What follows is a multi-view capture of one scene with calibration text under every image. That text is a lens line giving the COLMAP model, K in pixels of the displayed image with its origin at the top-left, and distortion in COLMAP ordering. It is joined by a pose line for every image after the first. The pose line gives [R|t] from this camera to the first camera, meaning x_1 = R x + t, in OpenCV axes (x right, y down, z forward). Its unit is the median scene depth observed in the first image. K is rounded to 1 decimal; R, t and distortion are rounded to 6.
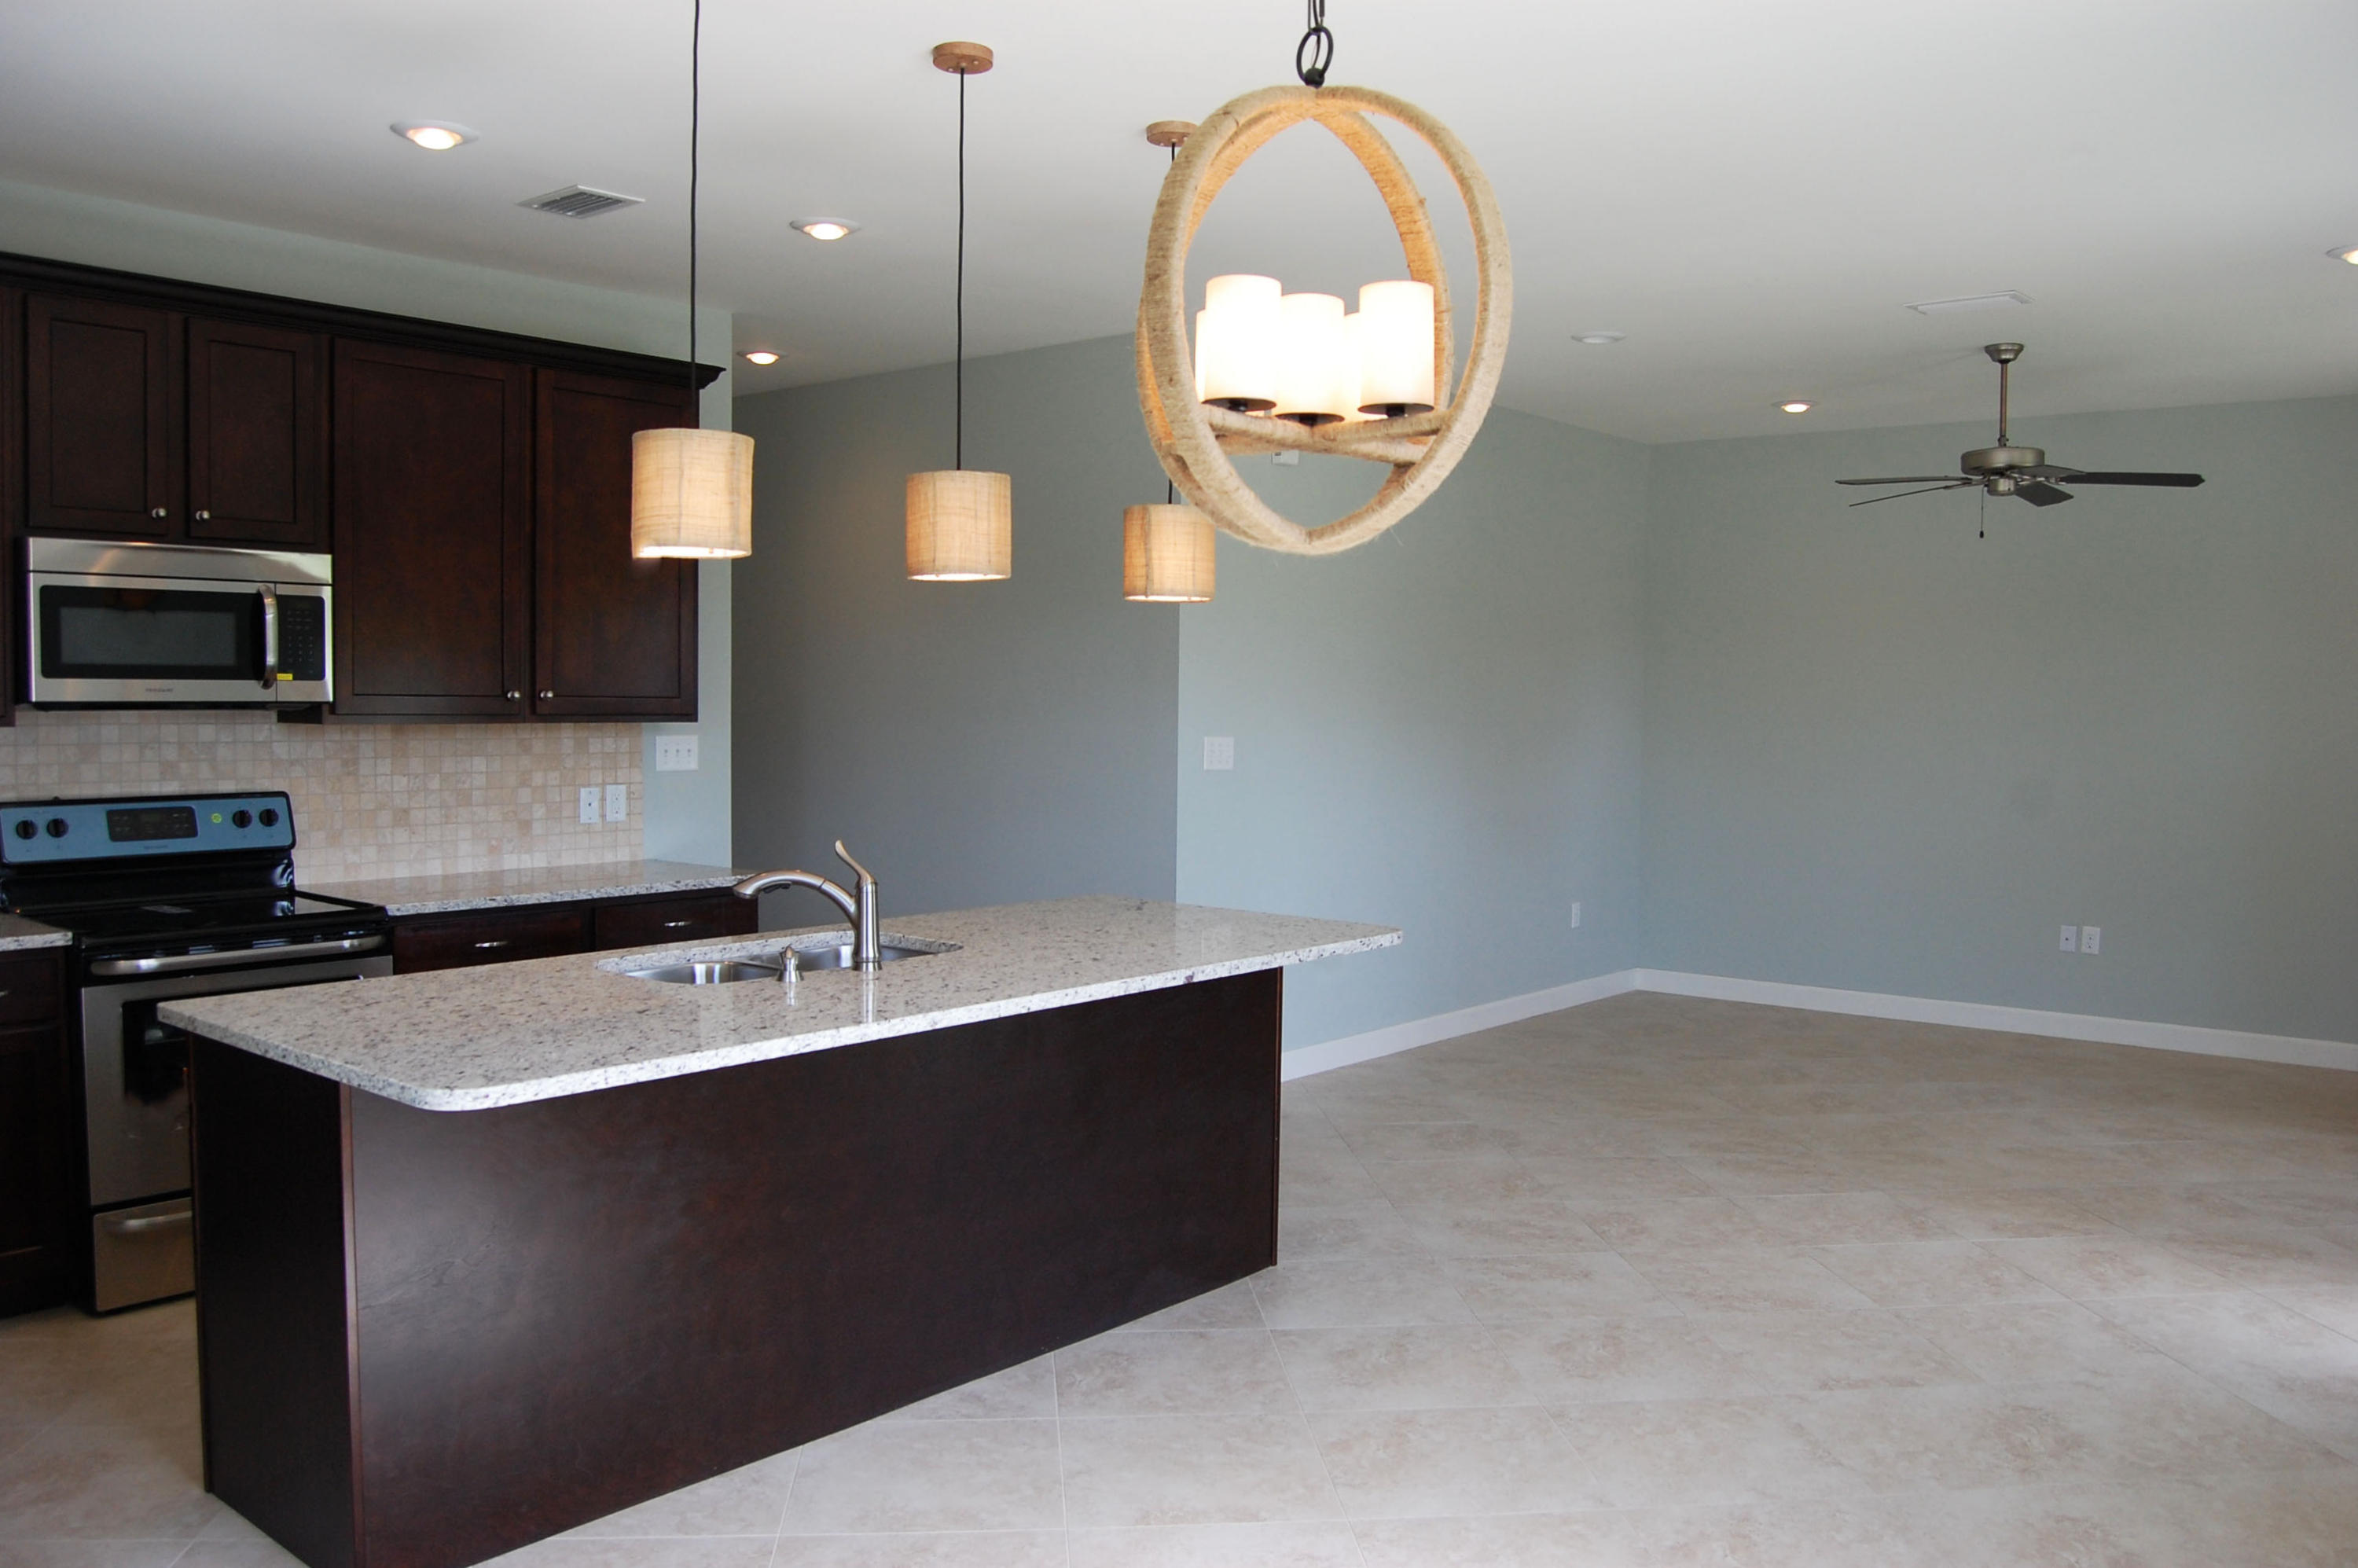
lens RADIAL K [[1808.1, 0, 1179.0], [0, 1808.1, 784.0], [0, 0, 1]] dist [-0.066794, 0.002651]
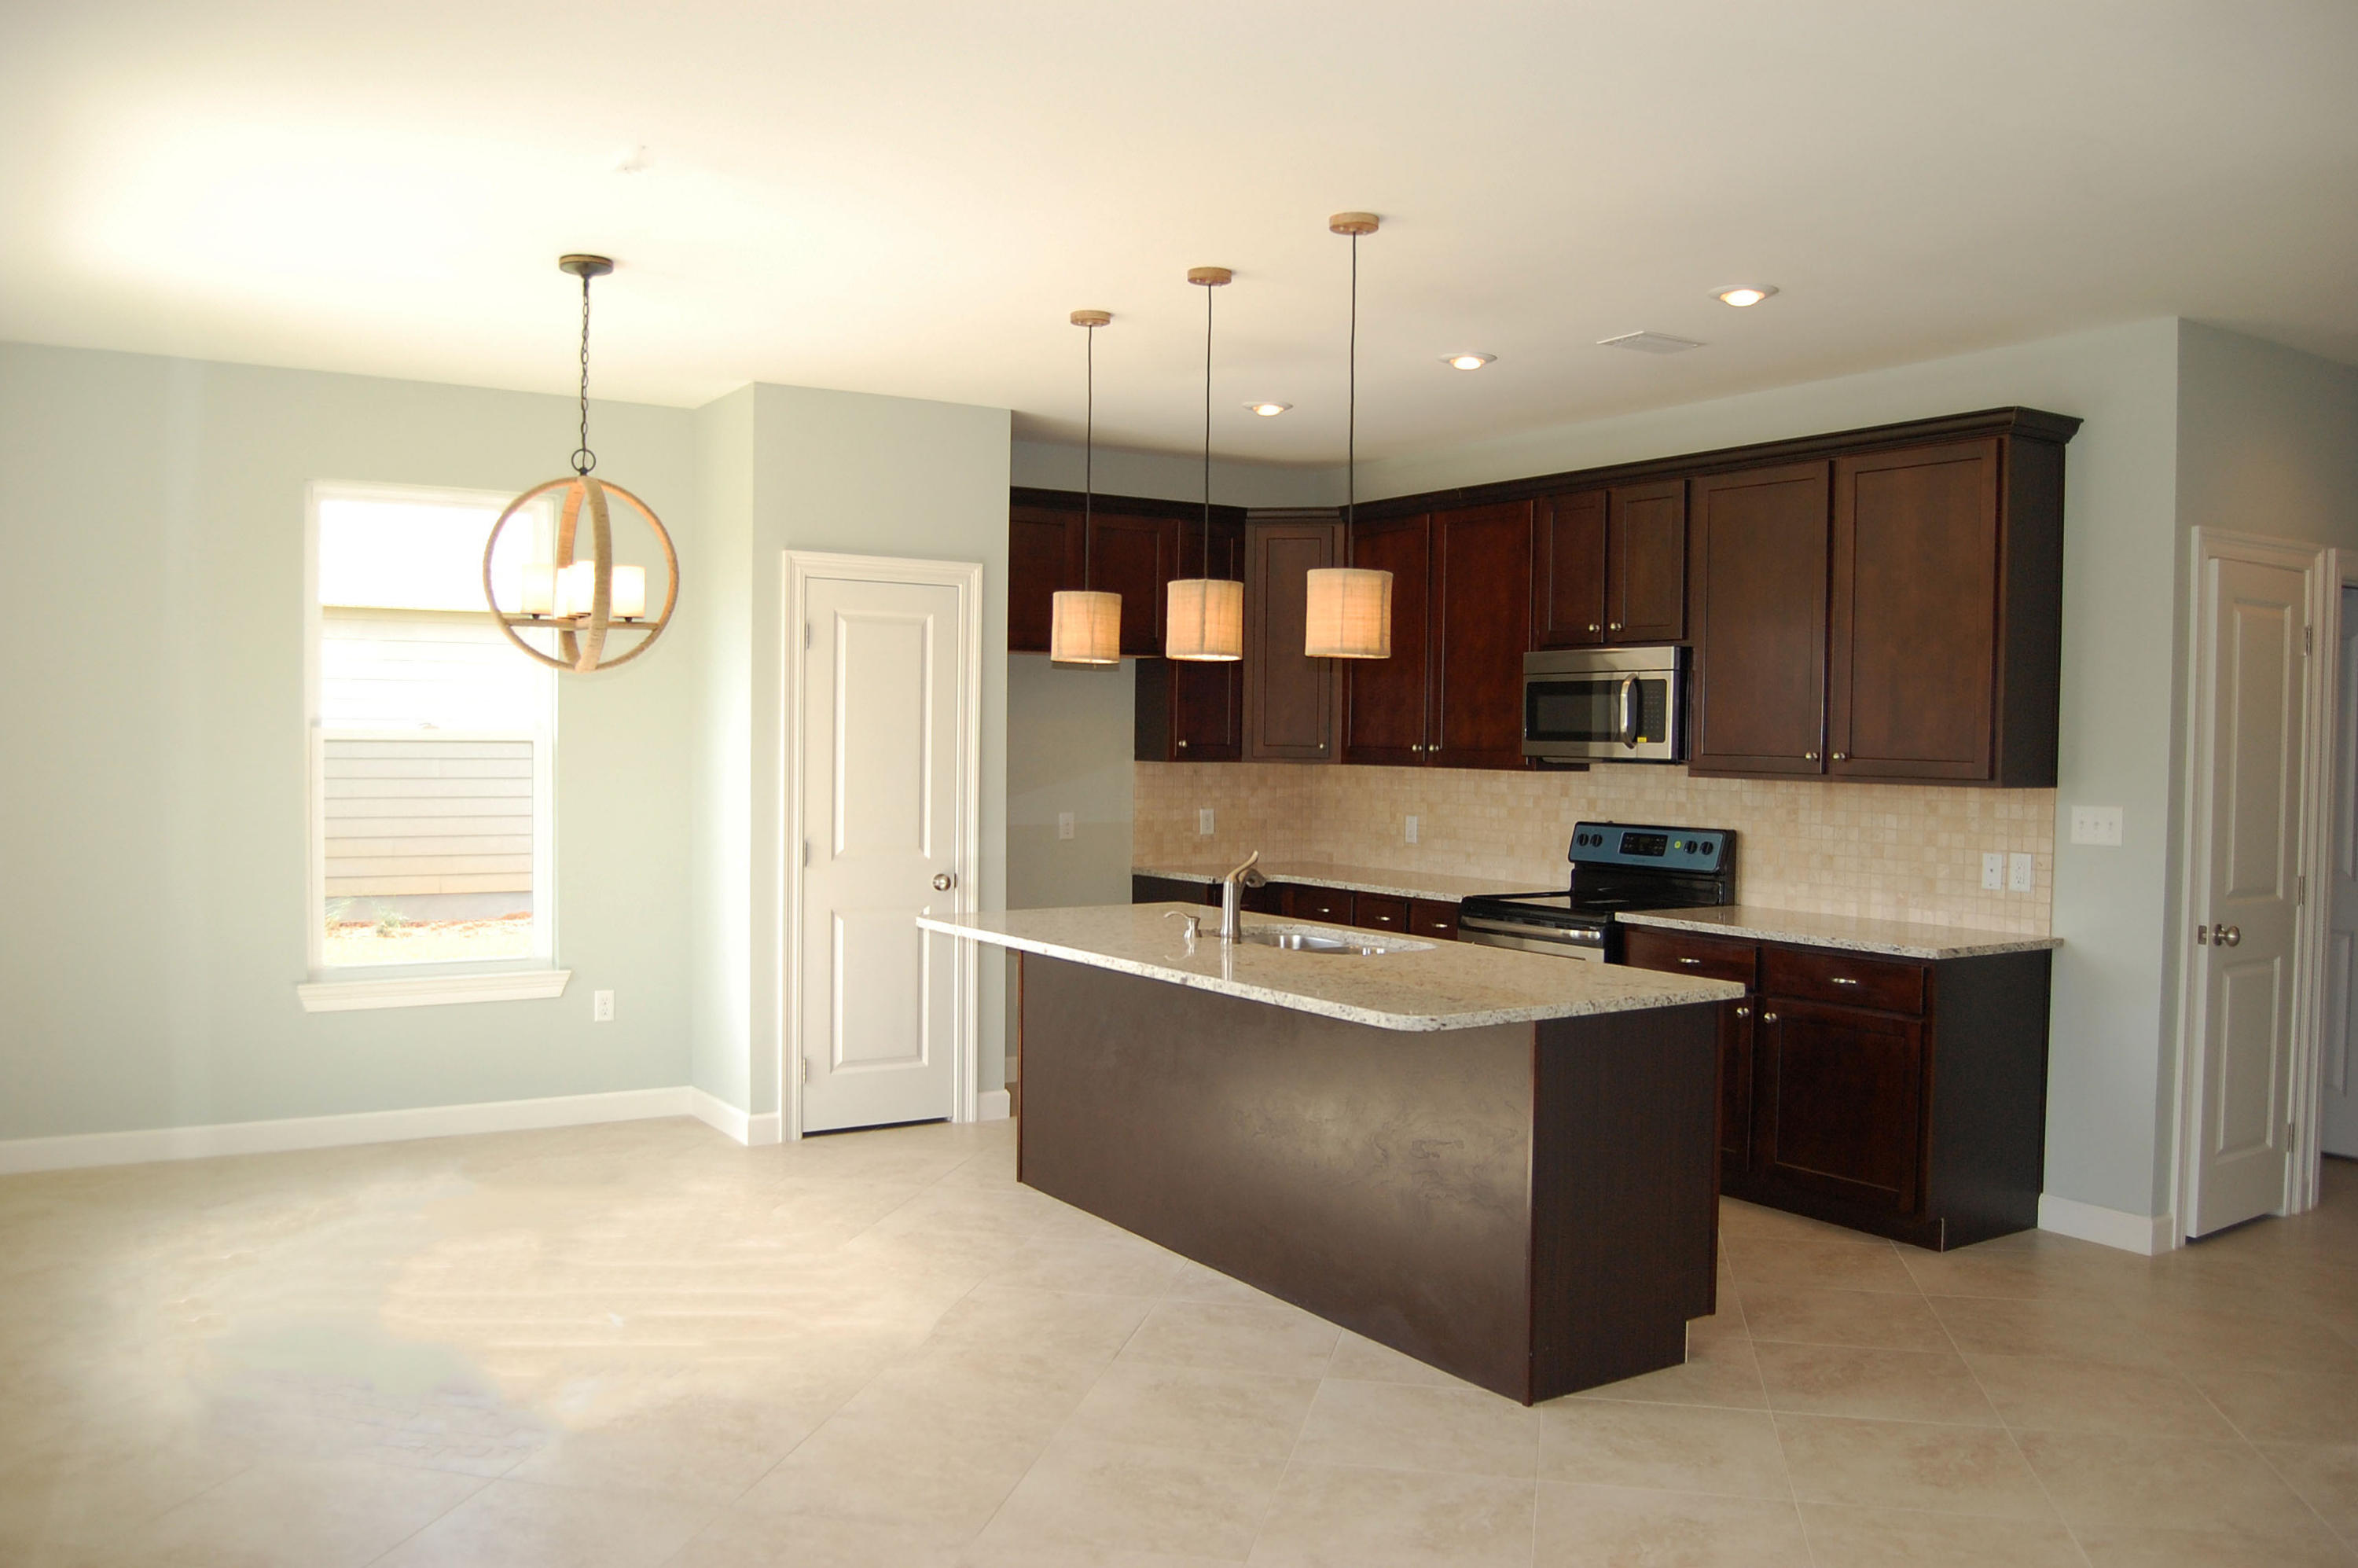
lens RADIAL K [[1808.1, 0, 1179.0], [0, 1808.1, 784.0], [0, 0, 1]] dist [-0.066794, 0.002651]
pose [[-0.278642, 0.013987, -0.960293, 0.805822], [-0.062144, 0.997536, 0.032562, -0.043952], [0.958382, 0.068750, -0.277086, 0.922048]]
